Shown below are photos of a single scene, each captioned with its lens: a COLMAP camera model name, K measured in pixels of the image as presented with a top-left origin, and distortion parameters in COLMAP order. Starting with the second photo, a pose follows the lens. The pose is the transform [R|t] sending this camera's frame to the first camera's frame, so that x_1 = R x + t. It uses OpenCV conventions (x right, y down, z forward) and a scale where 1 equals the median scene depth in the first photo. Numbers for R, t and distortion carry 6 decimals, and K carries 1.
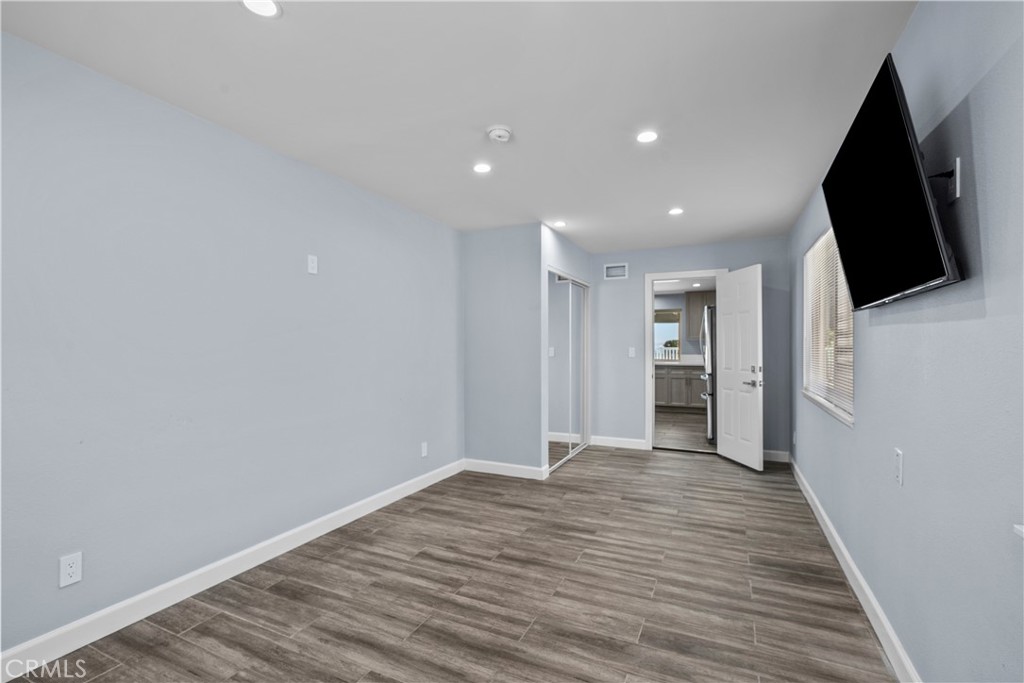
lens RADIAL K [[487.5, 0, 498.0], [0, 487.5, 342.9], [0, 0, 1]] dist [0.000336, -0.000090]
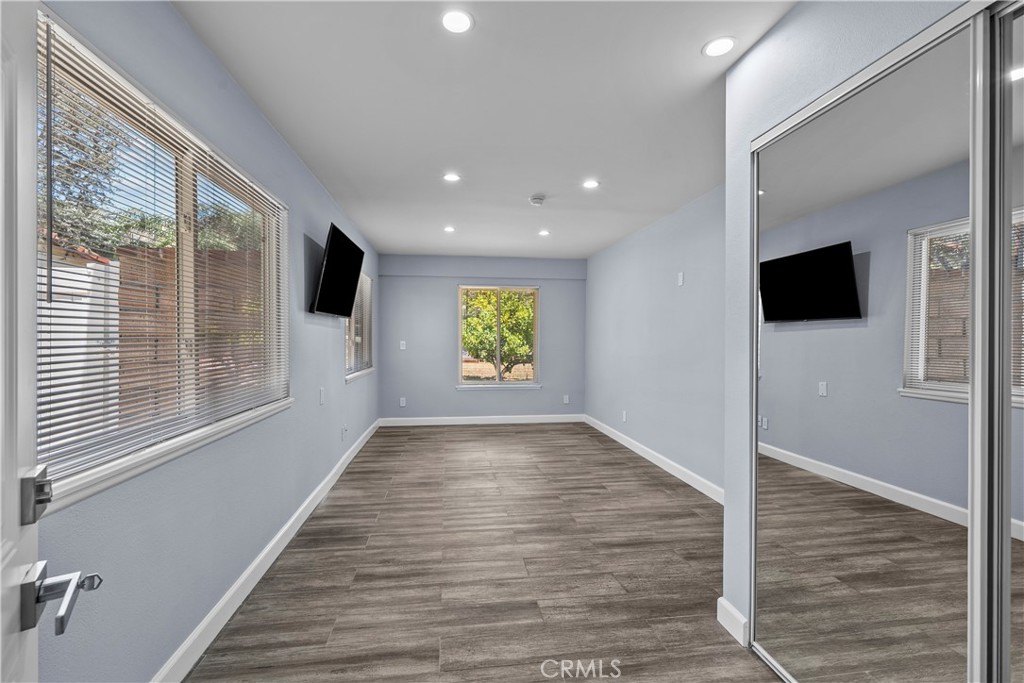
lens RADIAL K [[455.0, 0, 504.6], [0, 455.0, 339.7], [0, 0, 1]] dist [0.001049, 0.000200]
pose [[-0.842093, -0.000014, -0.539332, 0.712610], [0.000530, 0.999999, -0.000853, 0.011877], [0.539332, -0.001004, -0.842093, 1.777523]]
